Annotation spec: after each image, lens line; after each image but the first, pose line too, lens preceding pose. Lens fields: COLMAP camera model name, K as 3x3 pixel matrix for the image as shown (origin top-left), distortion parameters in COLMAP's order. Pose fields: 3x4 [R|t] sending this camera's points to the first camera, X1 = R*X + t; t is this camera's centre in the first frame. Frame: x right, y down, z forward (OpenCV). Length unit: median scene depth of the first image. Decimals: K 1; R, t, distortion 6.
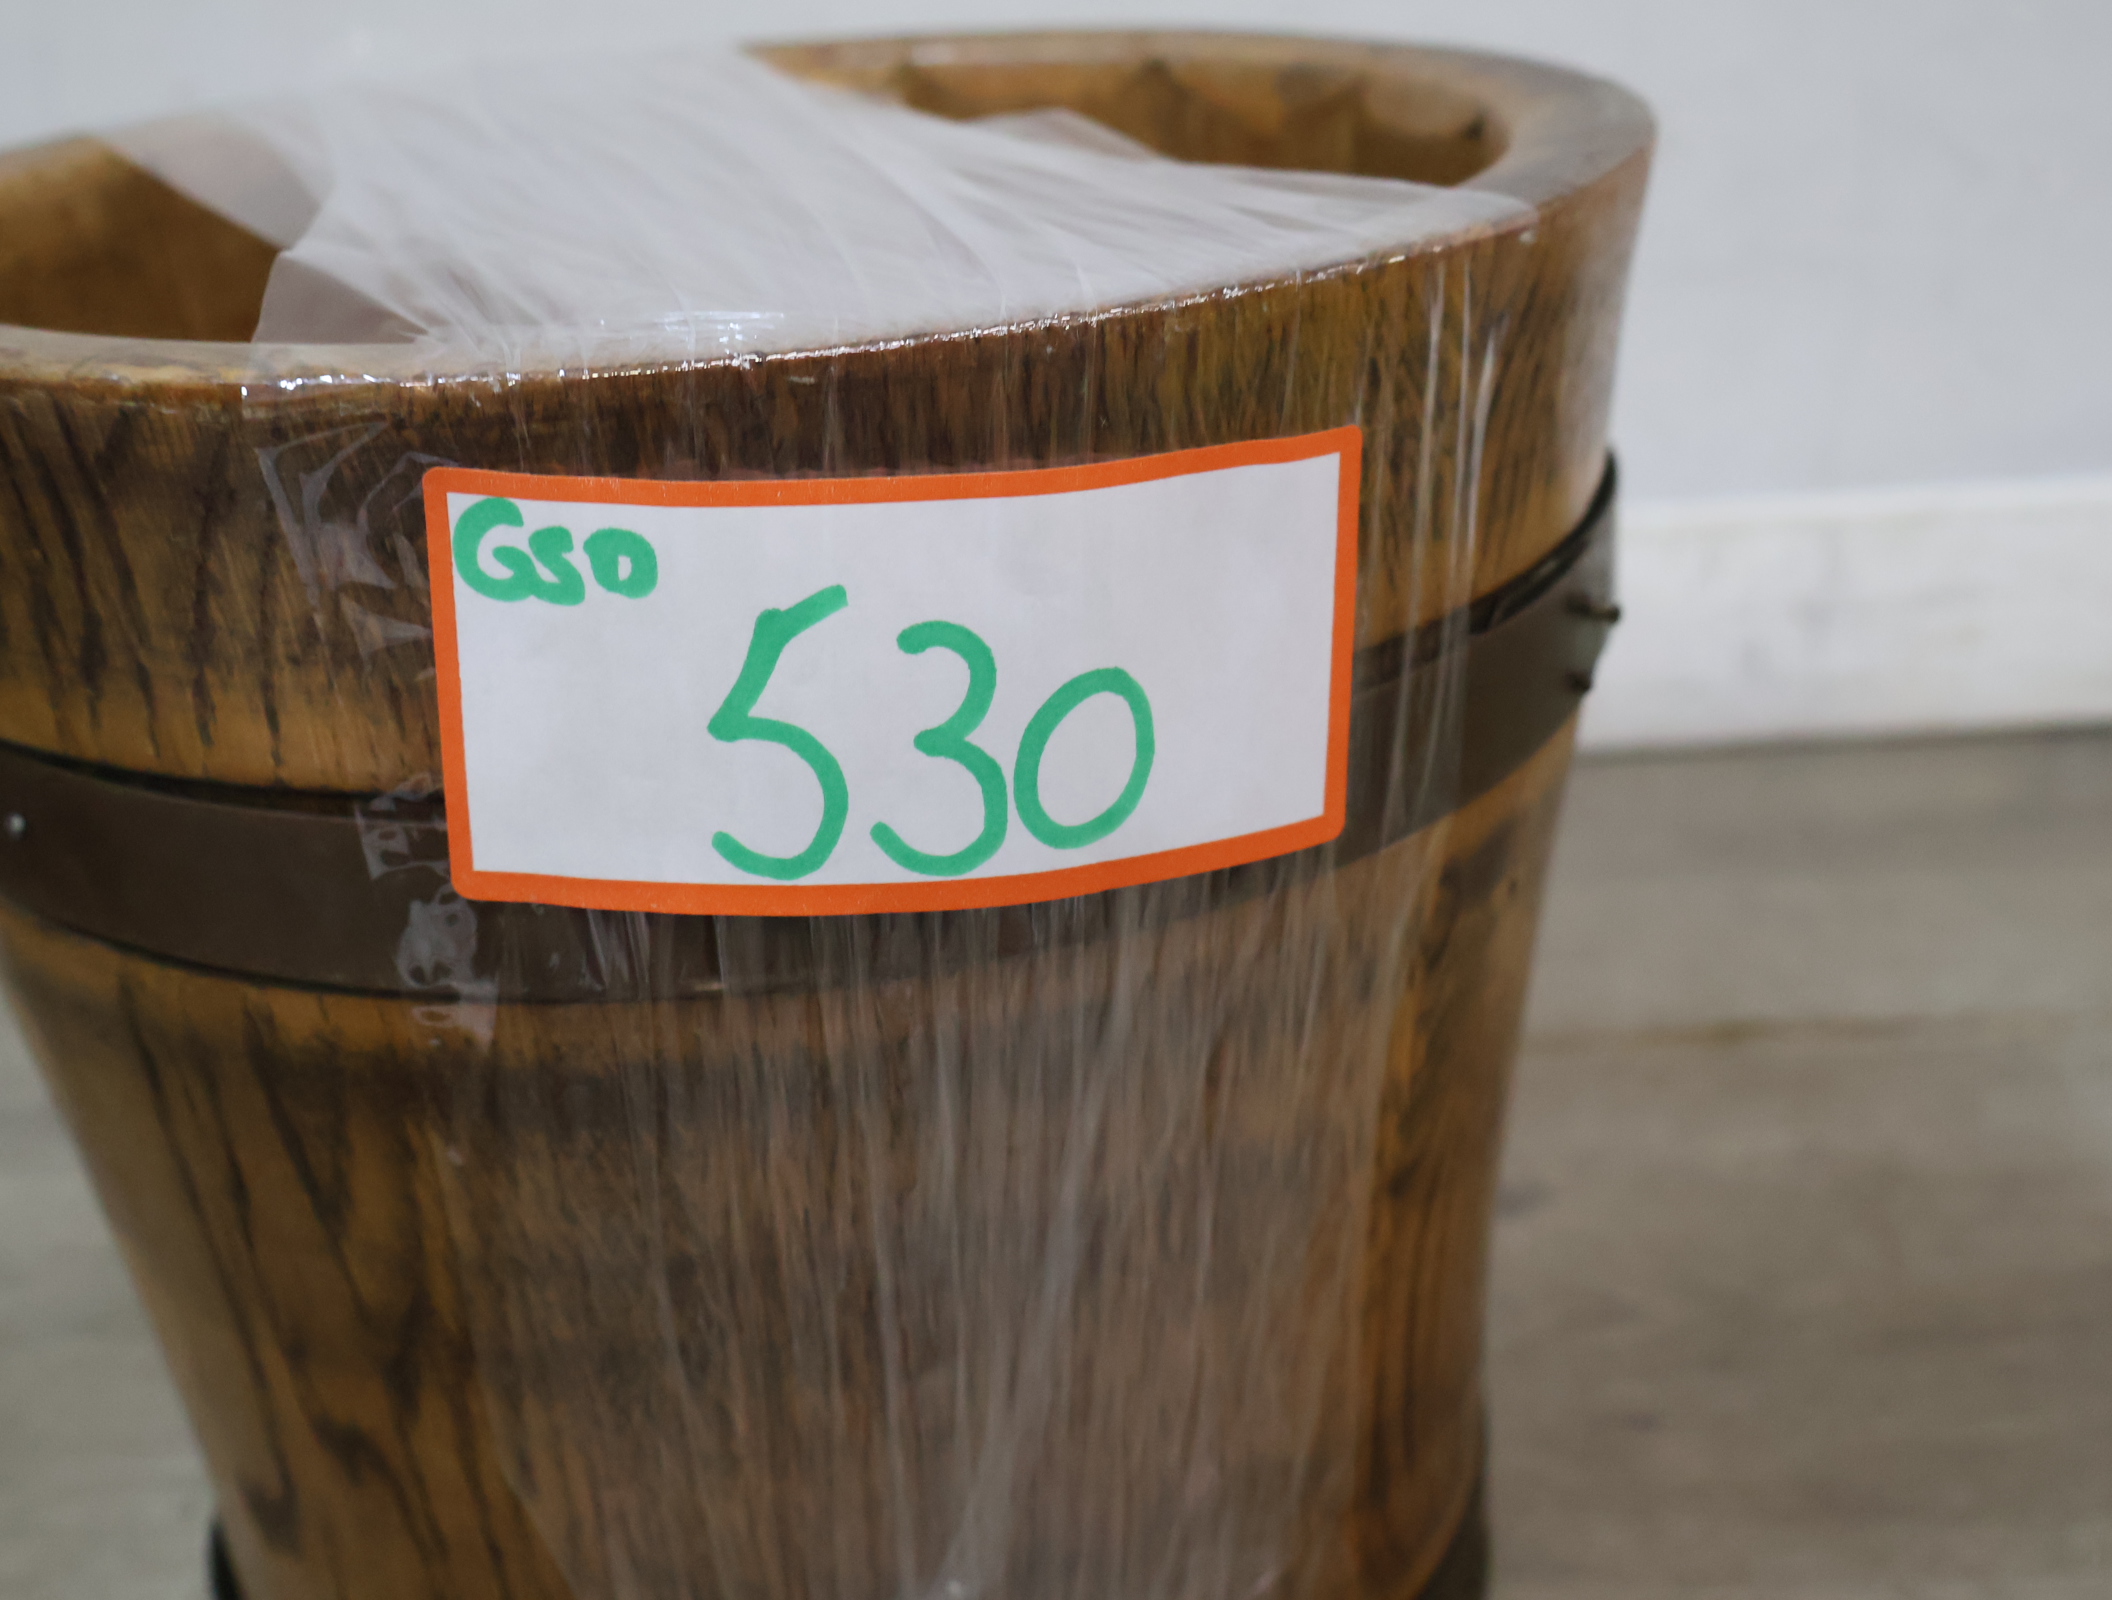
lens RADIAL K [[2568.9, 0, 1056.0], [0, 2568.9, 800.0], [0, 0, 1]] dist [0.003593, 0.000451]
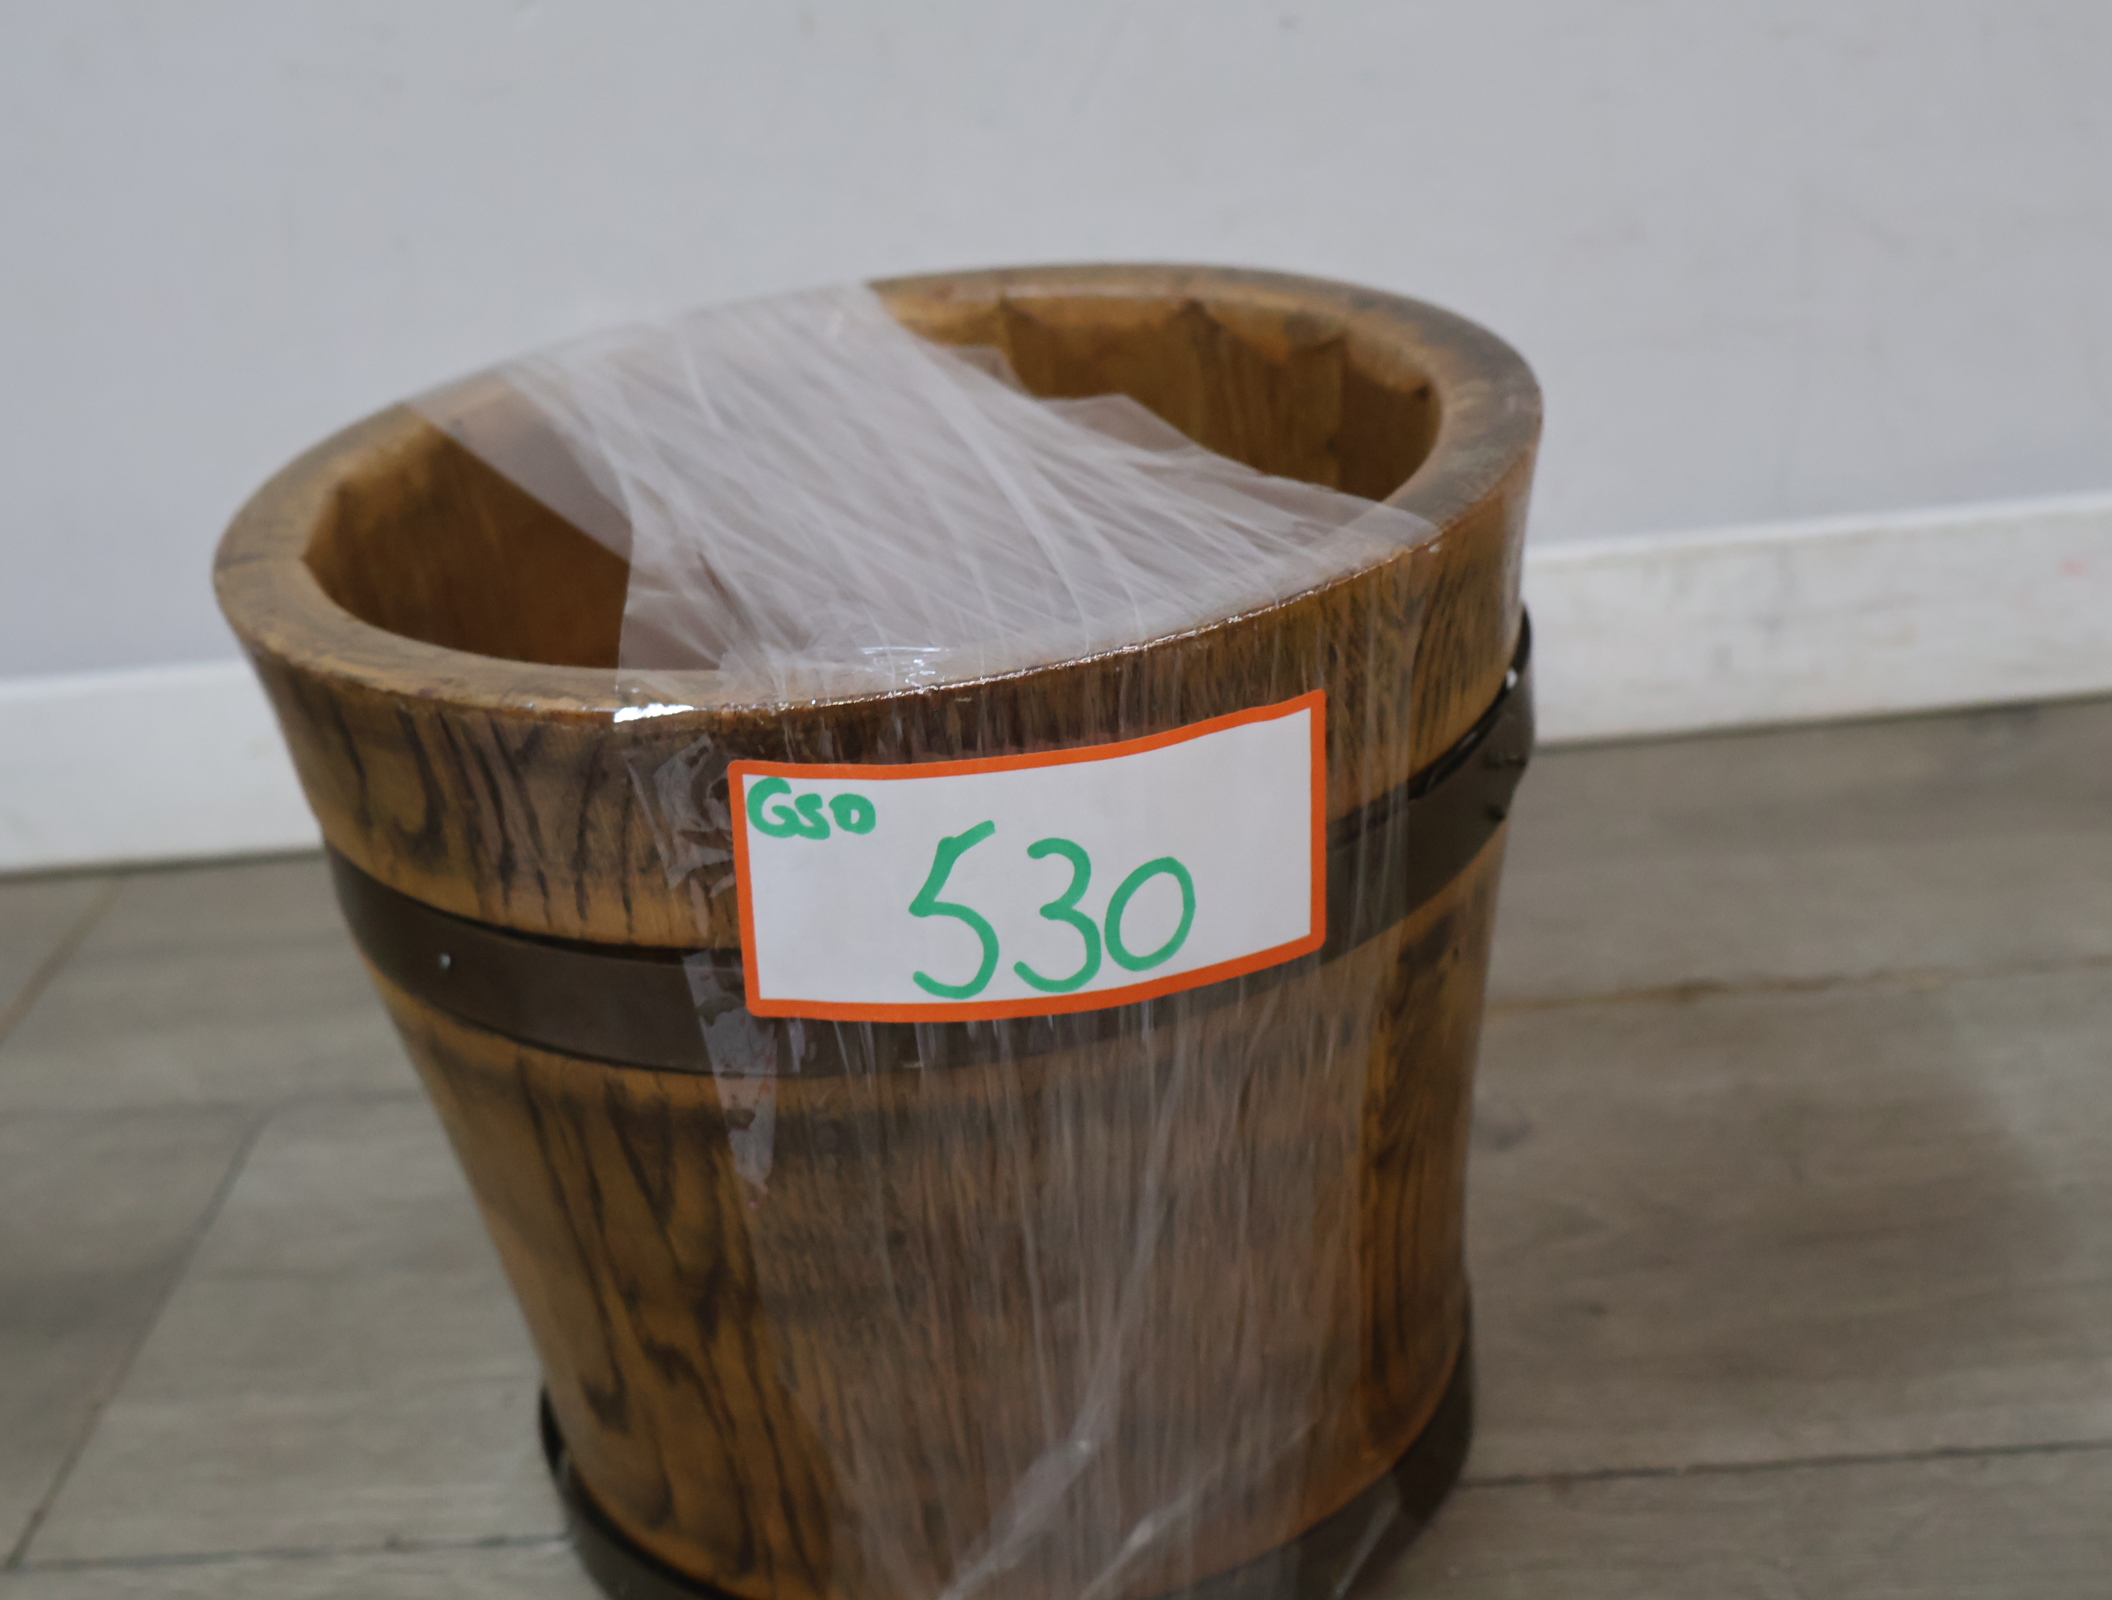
lens RADIAL K [[2568.9, 0, 1056.0], [0, 2568.9, 800.0], [0, 0, 1]] dist [0.003593, 0.000451]
pose [[0.998779, -0.032450, -0.037255, 0.013979], [0.034341, 0.998093, 0.051303, -0.158242], [0.035519, -0.052520, 0.997988, -0.516012]]
